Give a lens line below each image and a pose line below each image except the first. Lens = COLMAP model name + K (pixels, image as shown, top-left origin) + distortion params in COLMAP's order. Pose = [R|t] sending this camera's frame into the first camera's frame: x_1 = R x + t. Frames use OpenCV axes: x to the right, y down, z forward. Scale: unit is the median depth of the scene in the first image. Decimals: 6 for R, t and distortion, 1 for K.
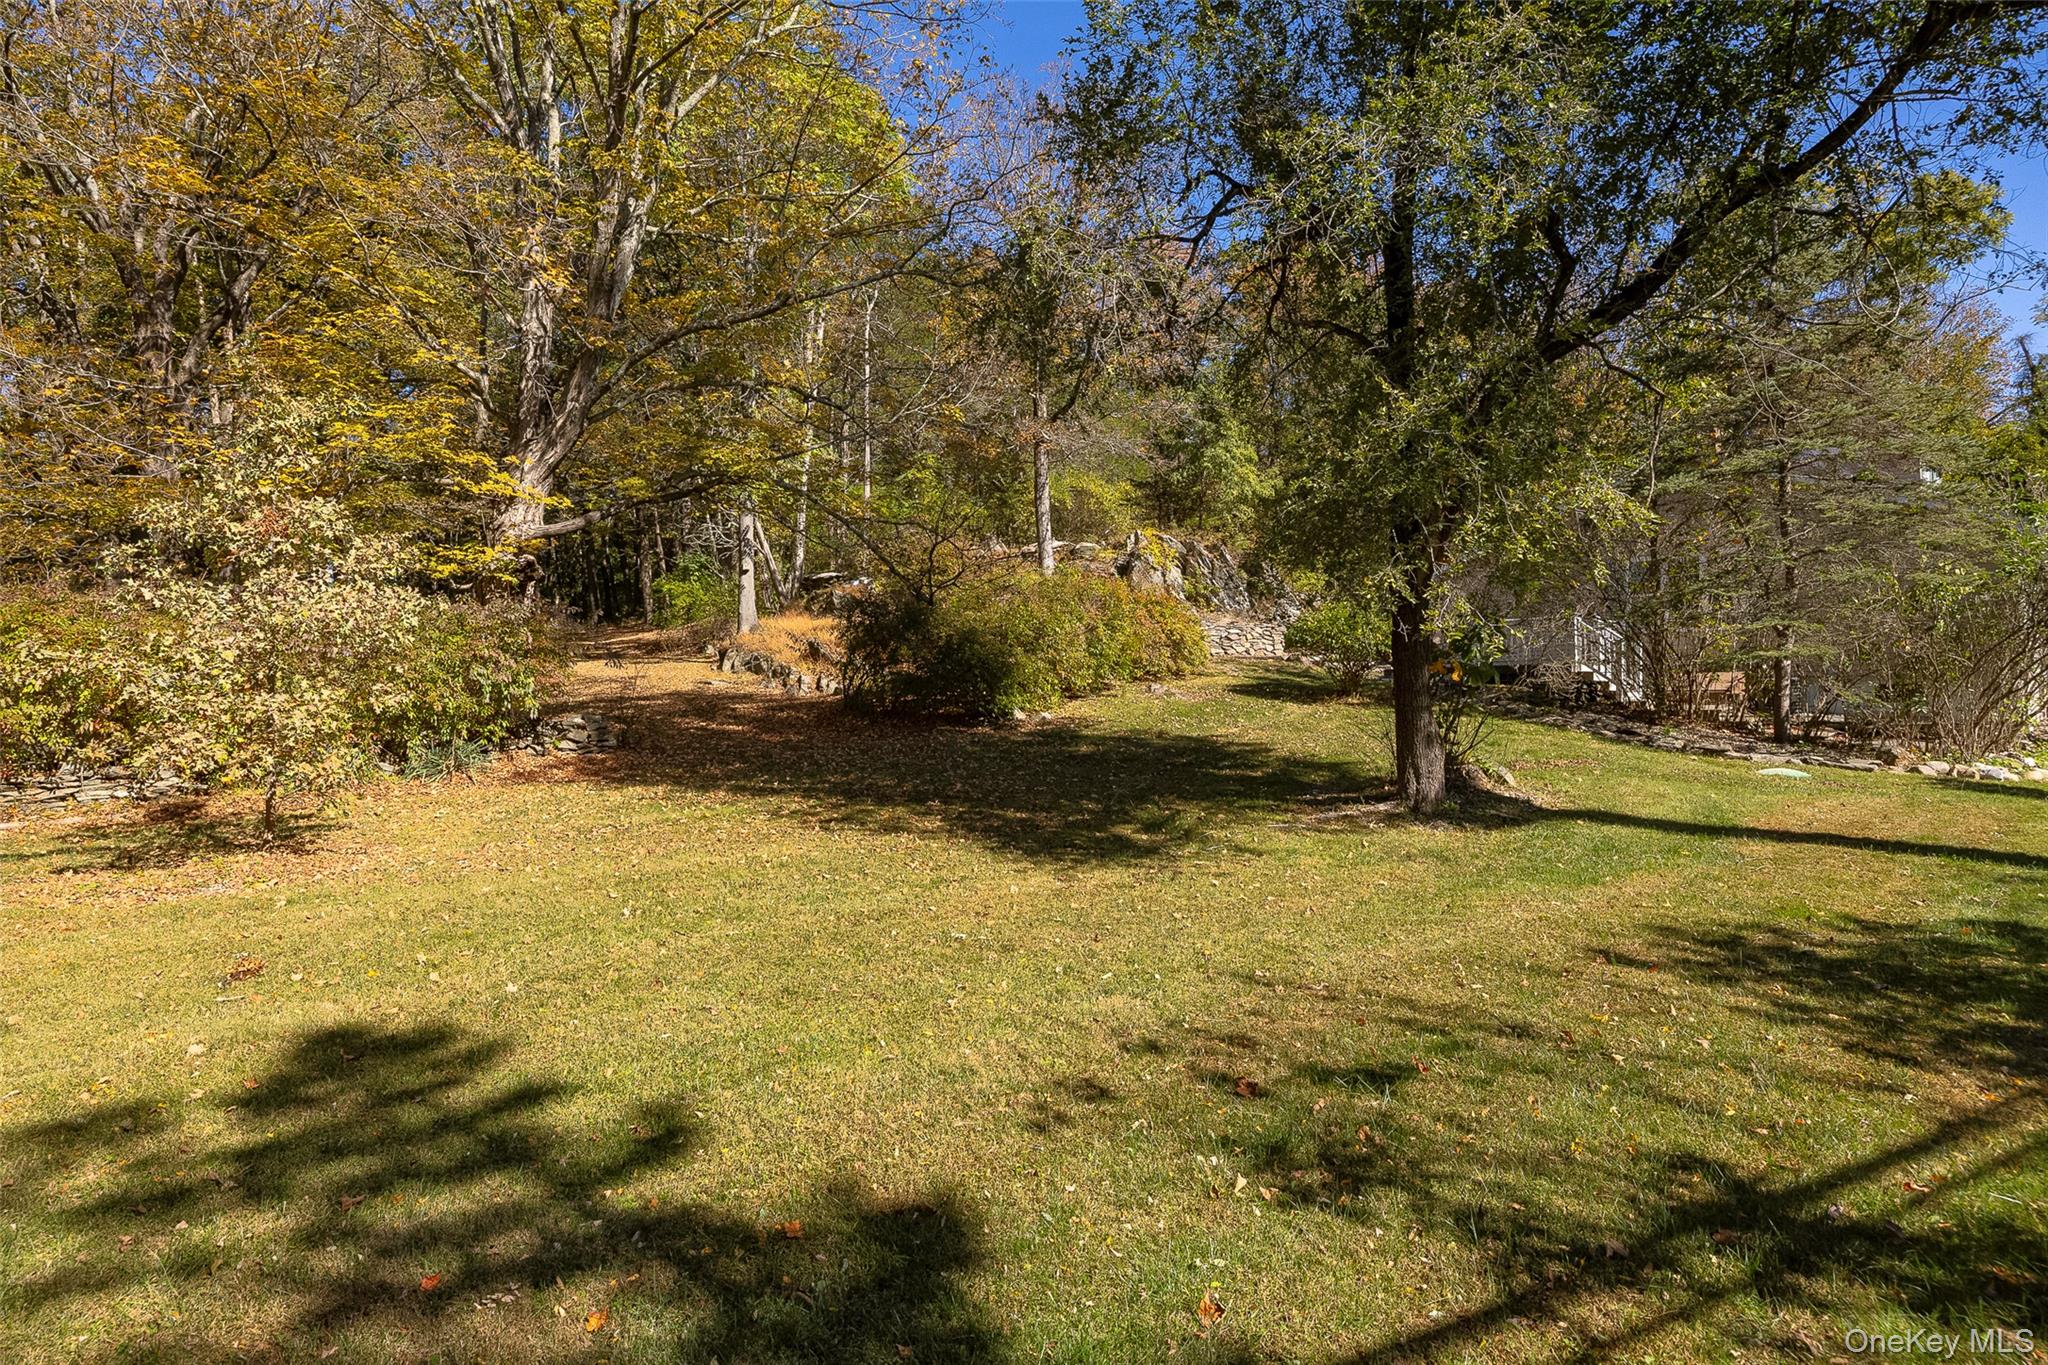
lens RADIAL K [[1111.2, 0, 1024.0], [0, 1111.2, 682.5], [0, 0, 1]] dist [0.000075, -0.000005]
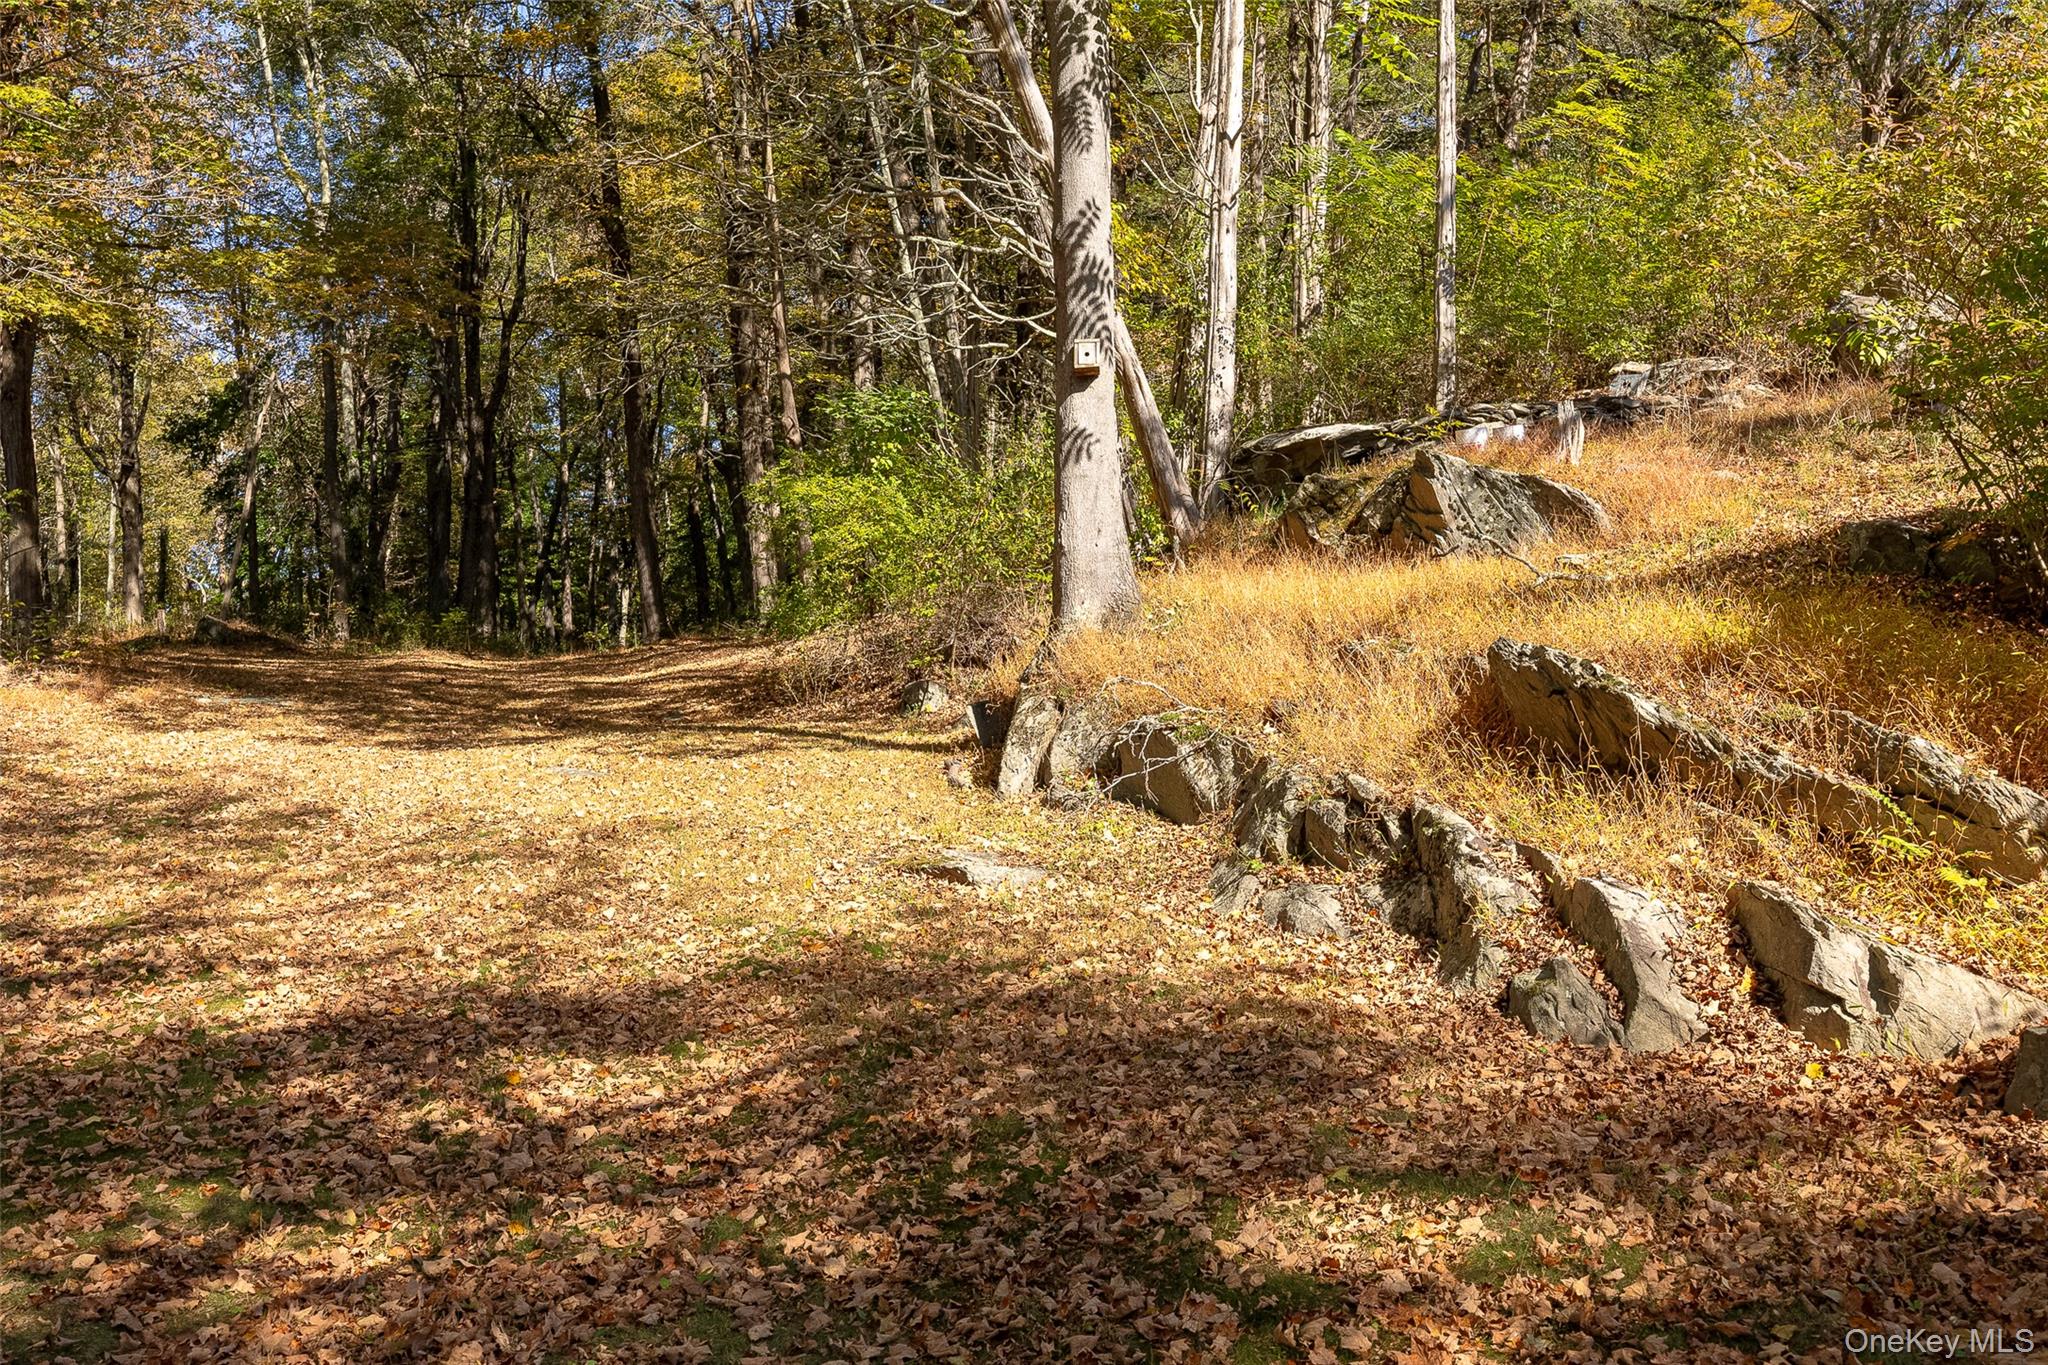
lens RADIAL K [[1945.2, 0, 1024.0], [0, 1945.2, 682.5], [0, 0, 1]] dist [-0.010763, -0.002484]
pose [[0.976362, -0.010499, -0.215886, -0.173310], [0.003462, 0.999451, -0.032949, -0.019700], [0.216113, 0.031423, 0.975863, 0.588272]]
